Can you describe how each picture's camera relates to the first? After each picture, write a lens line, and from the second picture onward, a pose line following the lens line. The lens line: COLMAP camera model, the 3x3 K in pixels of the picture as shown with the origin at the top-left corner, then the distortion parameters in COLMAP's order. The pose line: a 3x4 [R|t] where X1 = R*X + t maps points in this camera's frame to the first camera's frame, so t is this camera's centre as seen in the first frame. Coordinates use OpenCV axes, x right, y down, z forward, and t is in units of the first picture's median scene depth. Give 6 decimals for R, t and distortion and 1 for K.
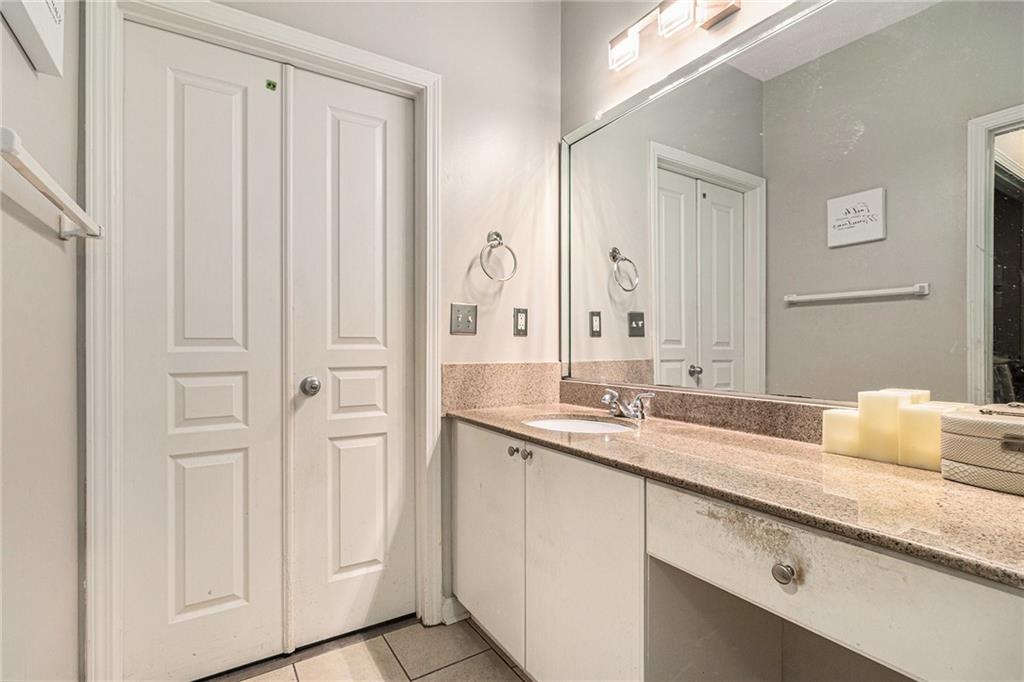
lens RADIAL K [[483.0, 0, 509.6], [0, 483.0, 347.2], [0, 0, 1]] dist [-0.000799, 0.000134]
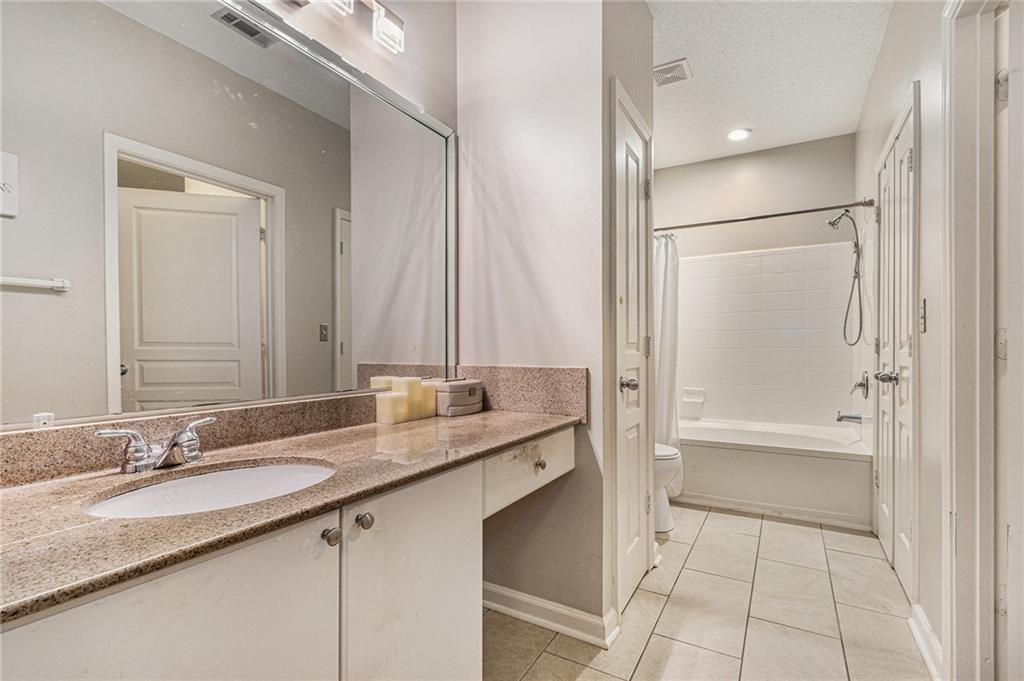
lens RADIAL K [[483.0, 0, 509.6], [0, 483.0, 346.7], [0, 0, 1]] dist [-0.000799, 0.000134]
pose [[-0.473257, -0.002195, 0.880922, -0.641200], [-0.003631, 0.999993, 0.000541, -0.009362], [-0.880917, -0.002943, -0.473261, 1.176418]]
